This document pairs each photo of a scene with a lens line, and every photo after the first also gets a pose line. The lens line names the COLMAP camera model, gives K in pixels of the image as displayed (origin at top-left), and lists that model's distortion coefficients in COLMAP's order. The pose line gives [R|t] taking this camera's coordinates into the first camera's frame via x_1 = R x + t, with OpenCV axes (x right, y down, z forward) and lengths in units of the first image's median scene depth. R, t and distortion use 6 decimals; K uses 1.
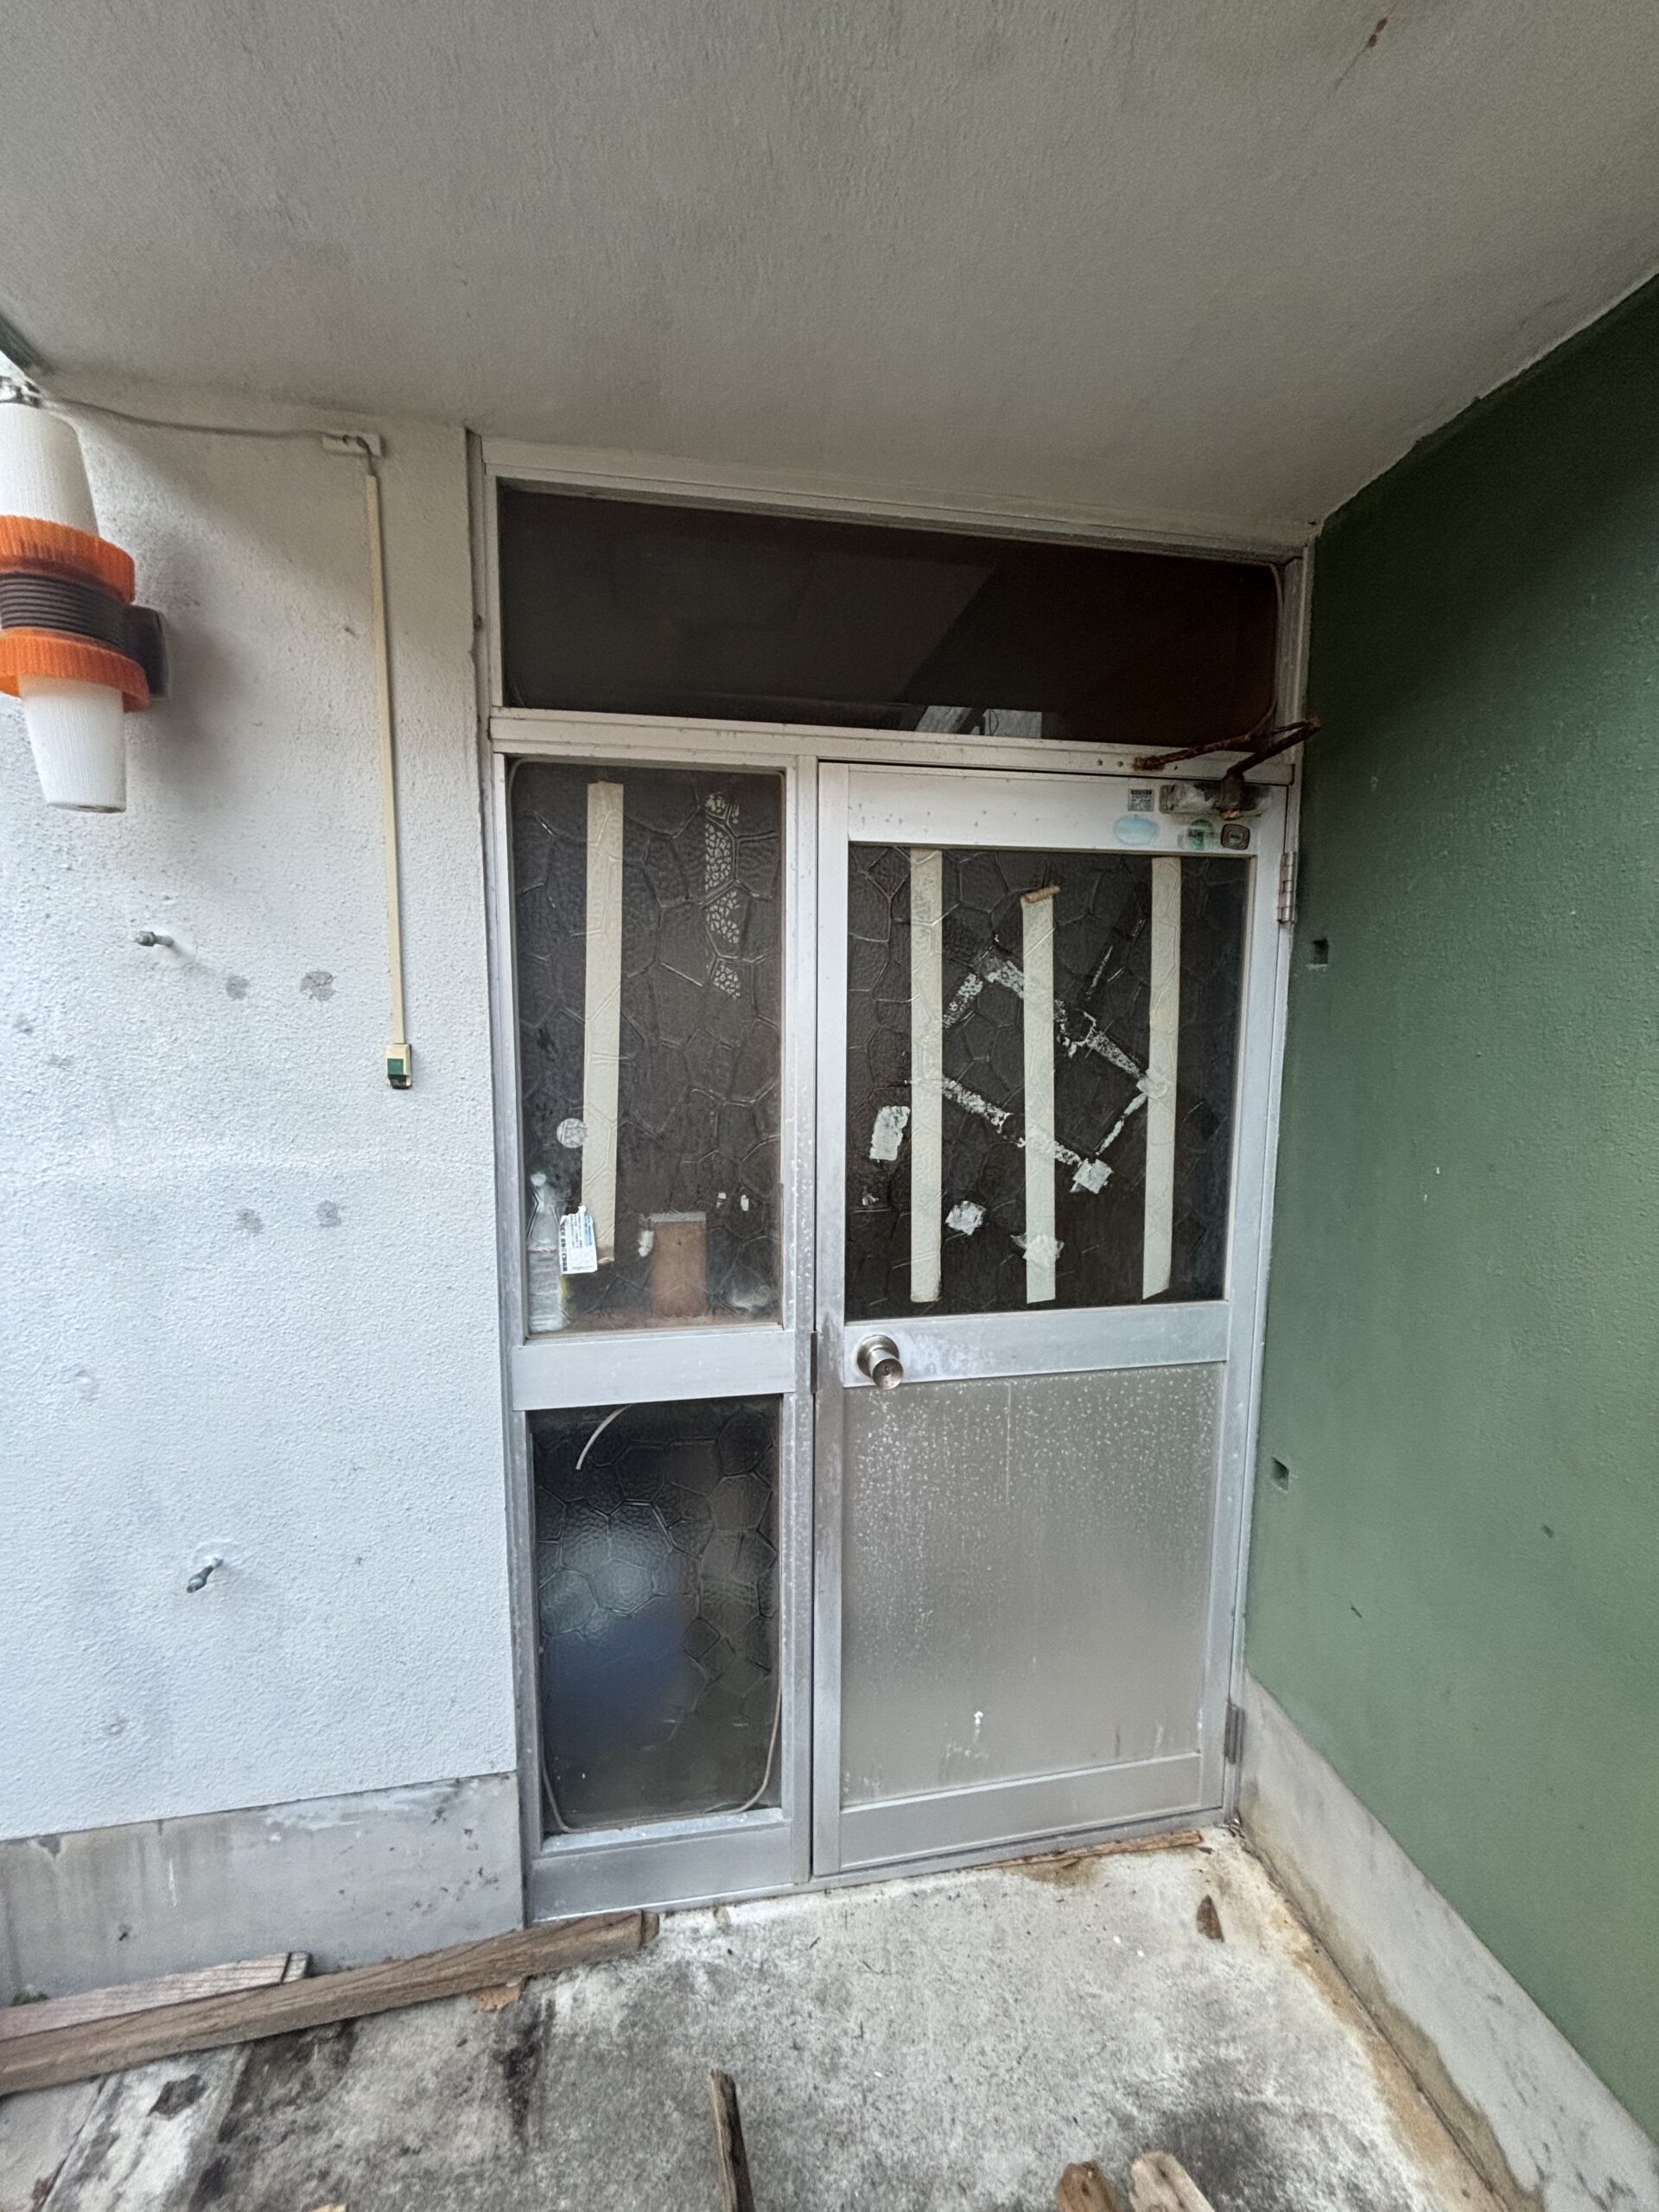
lens RADIAL K [[884.5, 0, 814.7], [0, 884.5, 1101.2], [0, 0, 1]] dist [0.000541, -0.000046]
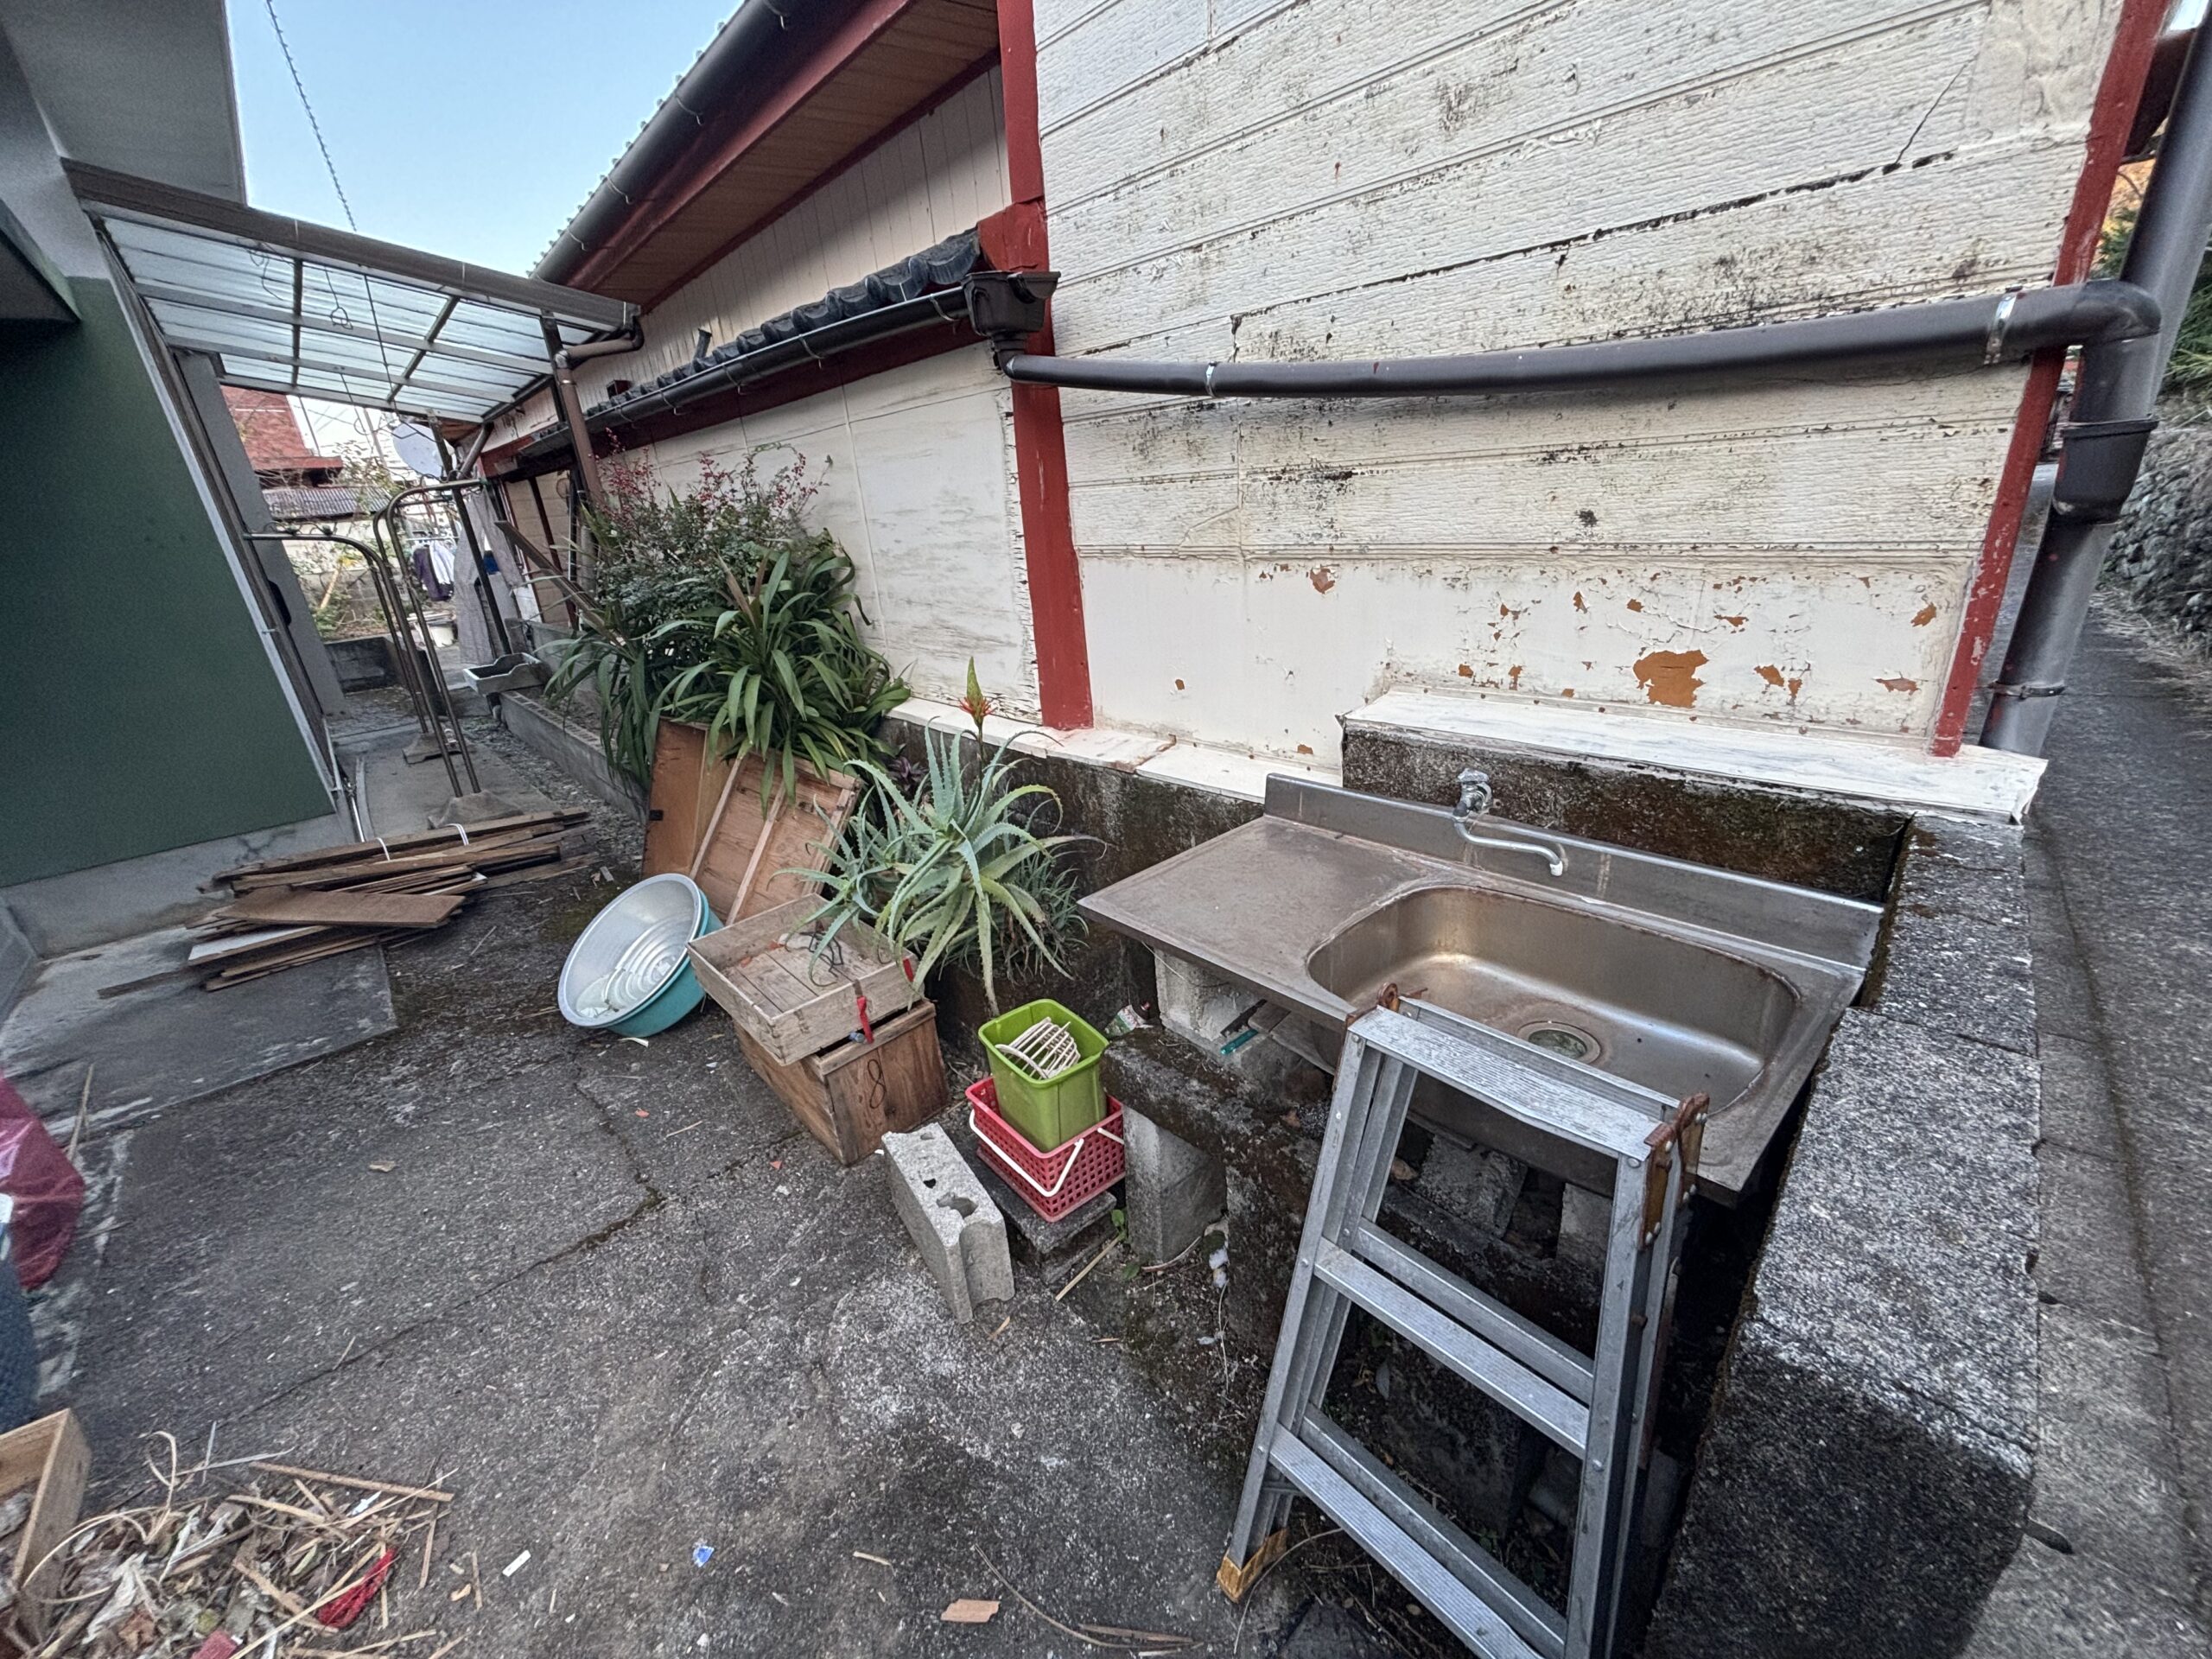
lens RADIAL K [[884.5, 0, 1104.6], [0, 884.5, 826.9], [0, 0, 1]] dist [0.000541, -0.000046]
pose [[-0.526001, -0.270299, 0.806388, -3.047031], [0.176151, 0.892967, 0.414222, 0.112871], [-0.832042, 0.359927, -0.422089, -0.425150]]
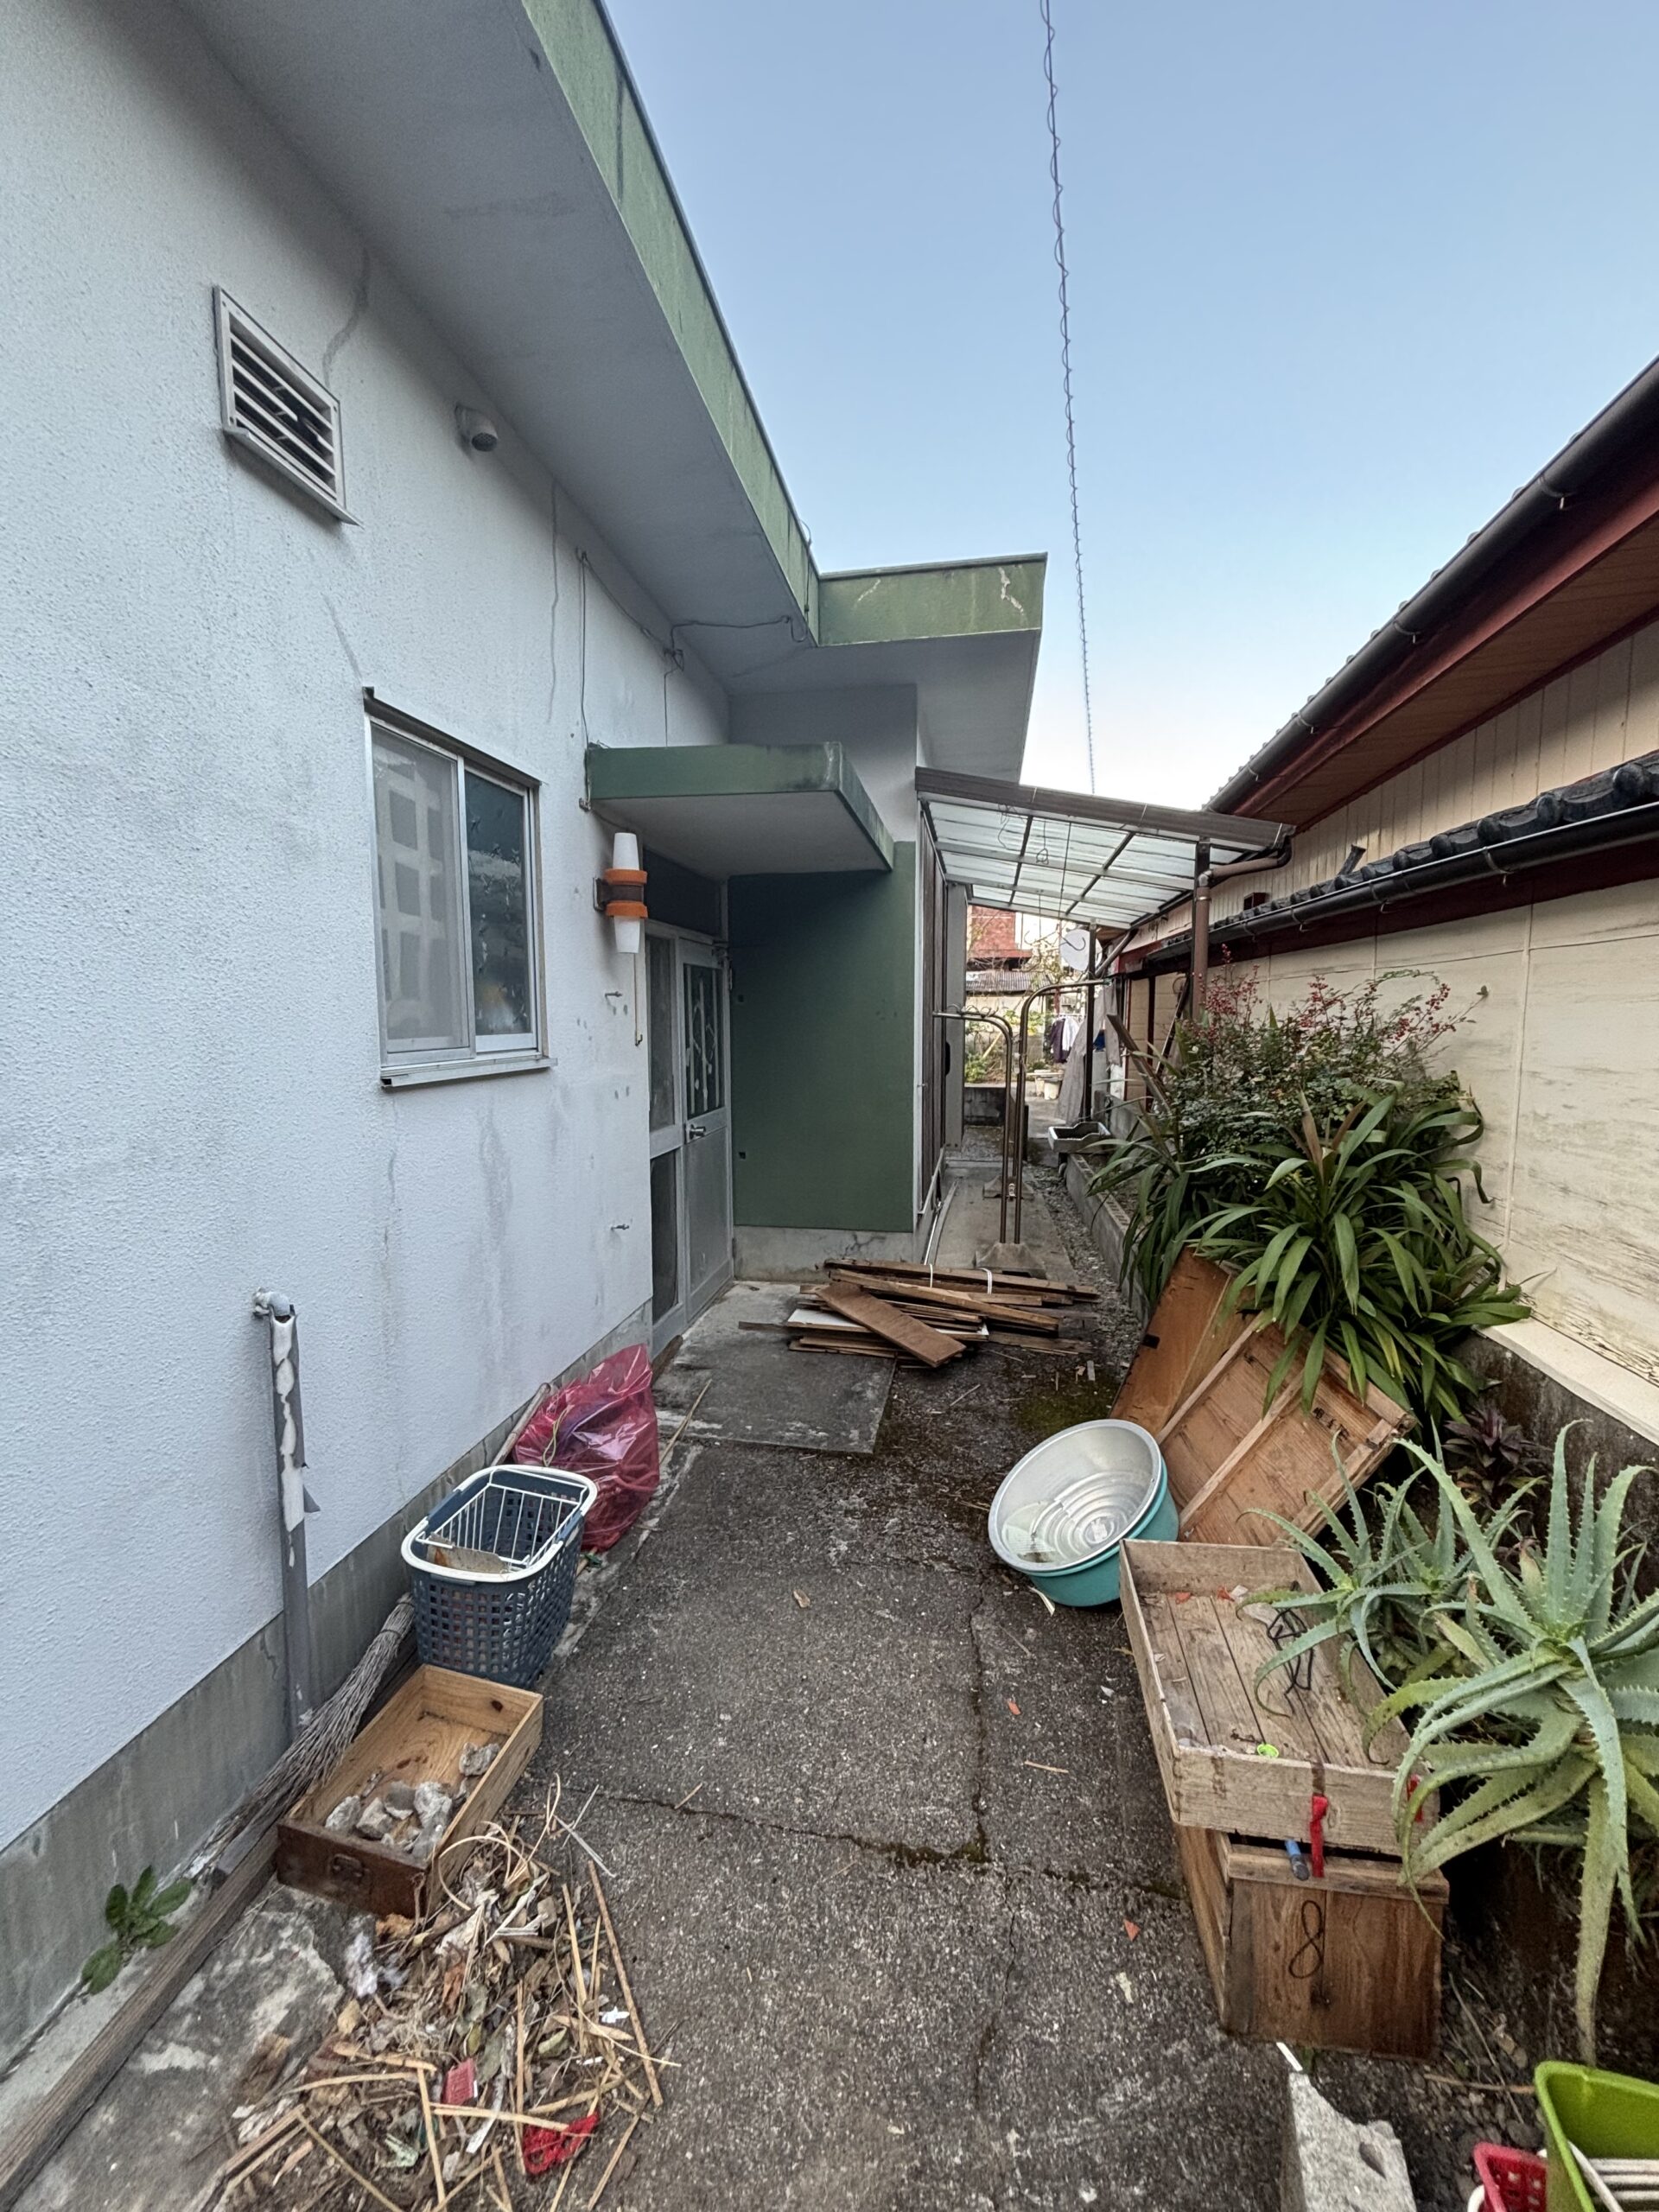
lens RADIAL K [[884.5, 0, 823.5], [0, 884.5, 1095.2], [0, 0, 1]] dist [0.000541, -0.000046]
pose [[0.343077, -0.091774, 0.934813, -2.704699], [0.110563, 0.992243, 0.056836, 0.047112], [-0.932777, 0.083856, 0.350563, -0.509075]]
